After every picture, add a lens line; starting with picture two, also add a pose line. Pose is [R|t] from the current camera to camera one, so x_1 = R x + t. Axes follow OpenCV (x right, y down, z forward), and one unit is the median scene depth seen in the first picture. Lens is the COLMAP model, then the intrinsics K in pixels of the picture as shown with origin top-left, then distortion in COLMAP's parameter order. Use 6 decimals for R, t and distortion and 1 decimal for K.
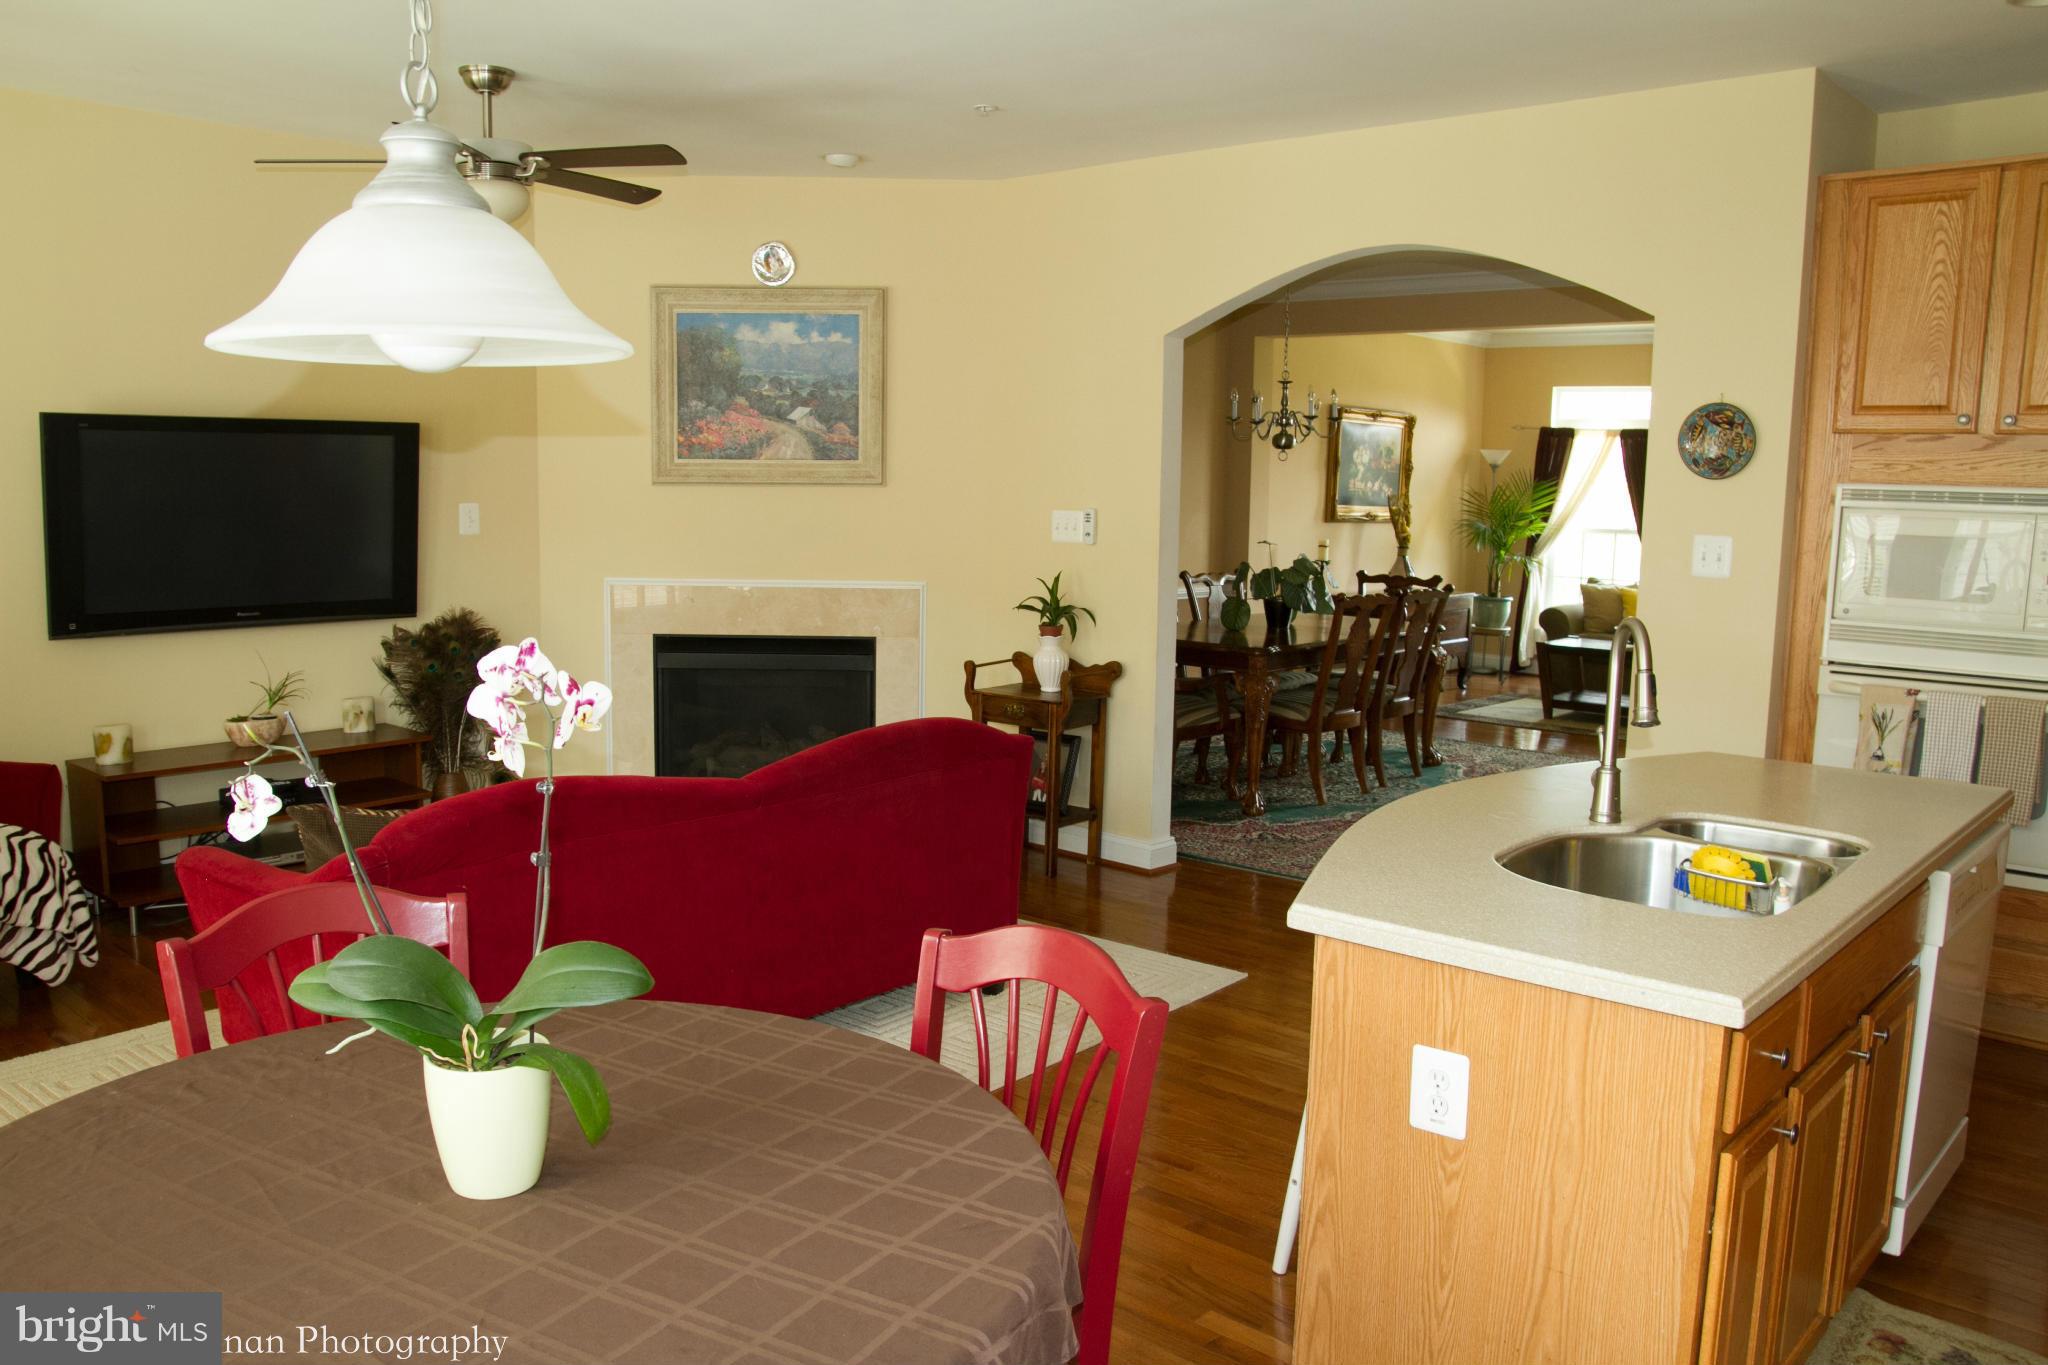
lens RADIAL K [[1573.4, 0, 1027.1], [0, 1573.4, 687.8], [0, 0, 1]] dist [-0.005875, 0.003547]
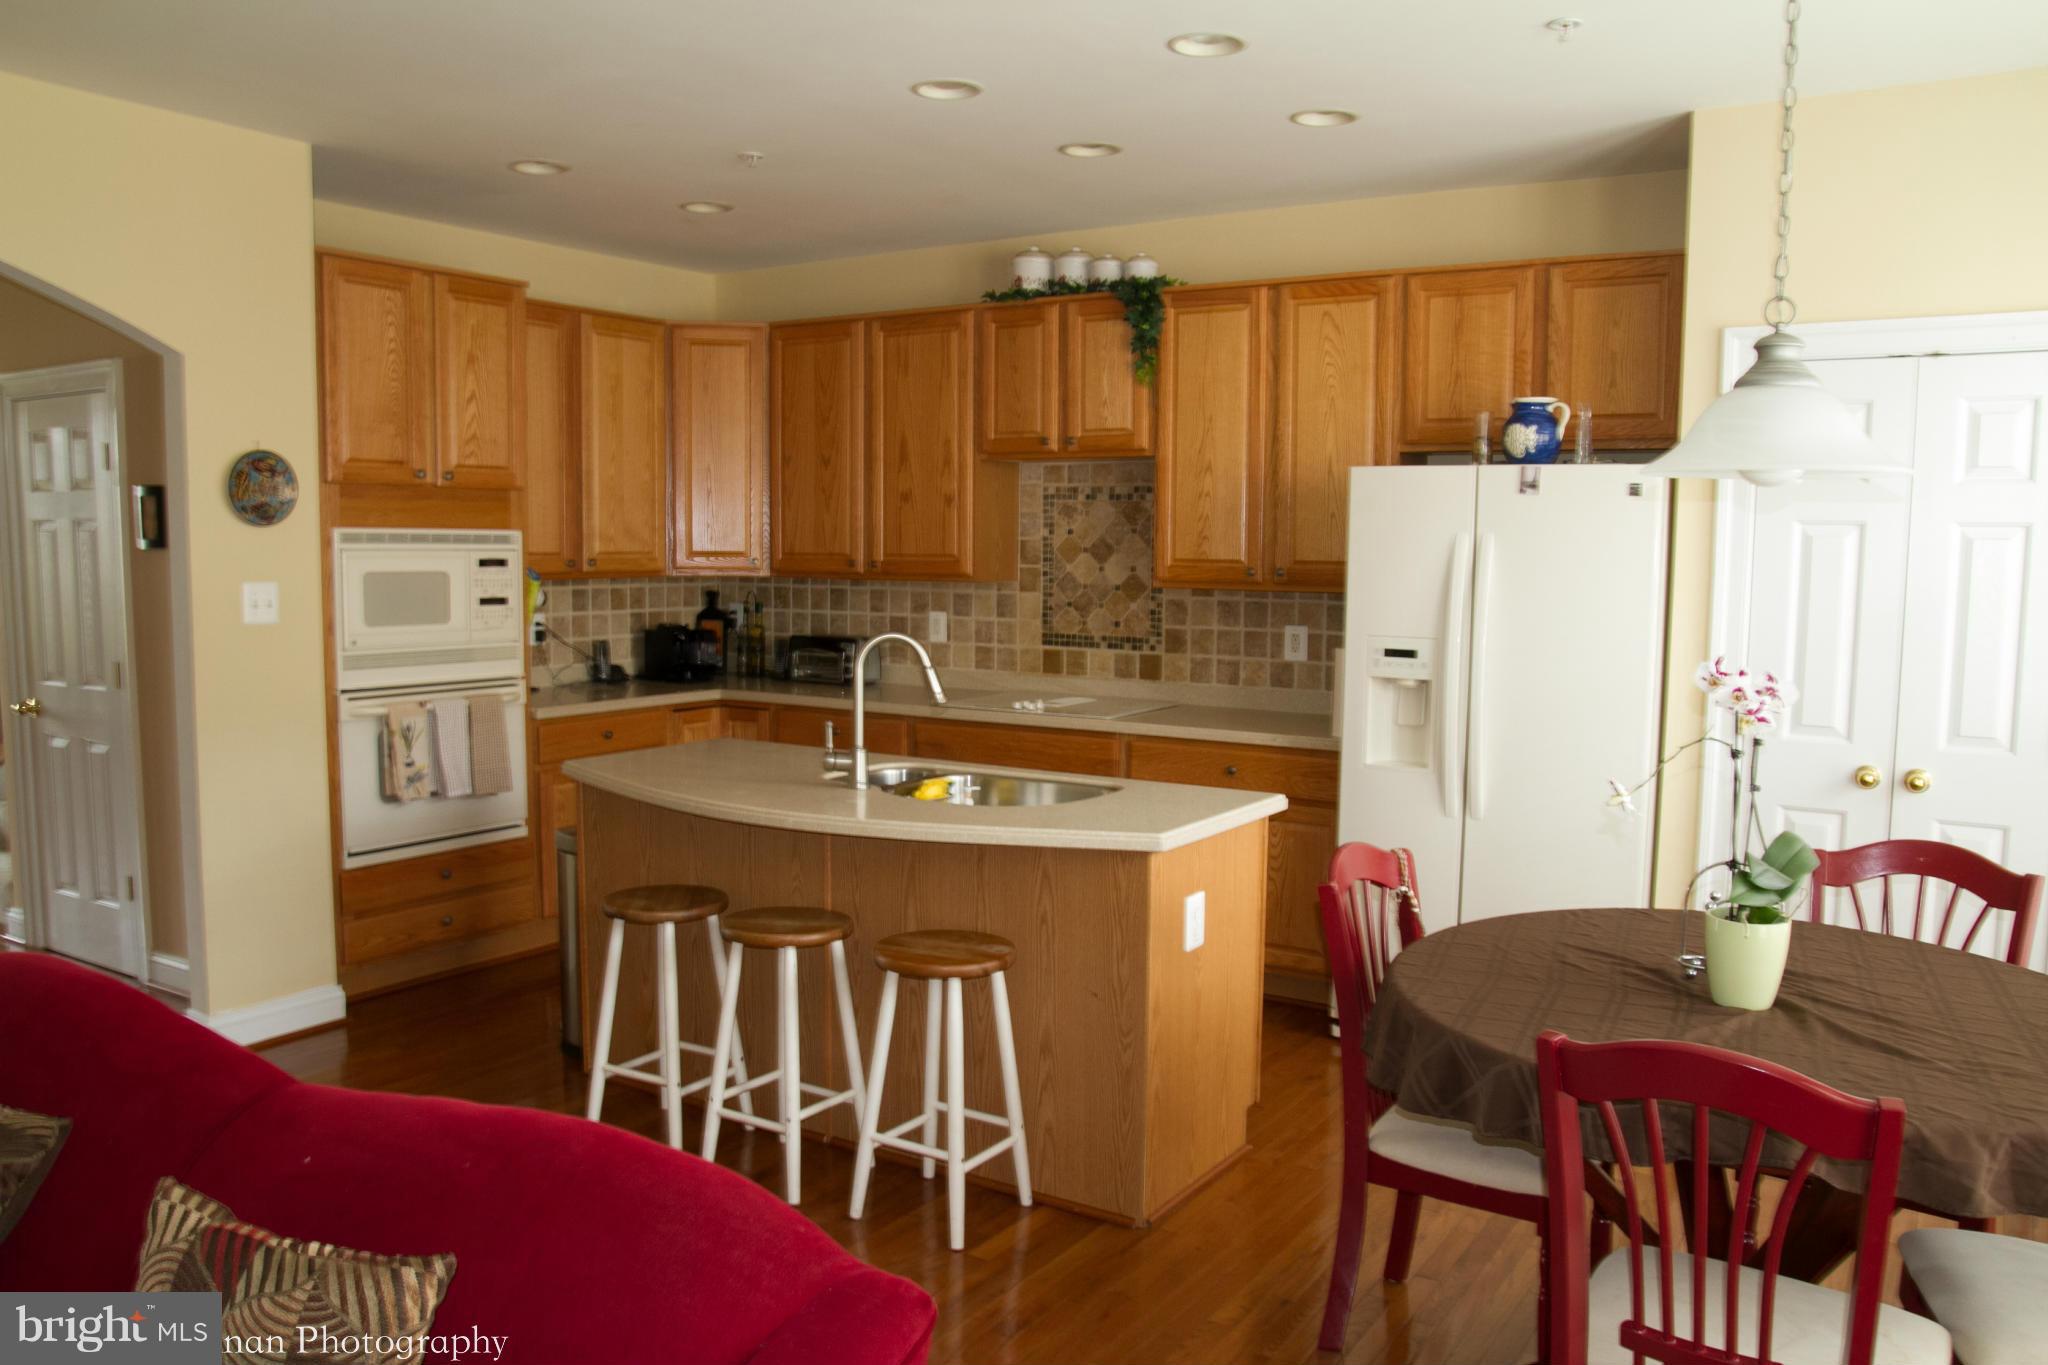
lens RADIAL K [[1573.4, 0, 1016.9], [0, 1573.4, 688.5], [0, 0, 1]] dist [-0.005875, 0.003547]
pose [[-0.060613, -0.115949, 0.991404, -0.616674], [0.132584, 0.983494, 0.123129, -0.092367], [-0.989317, 0.138907, -0.044240, 0.594494]]
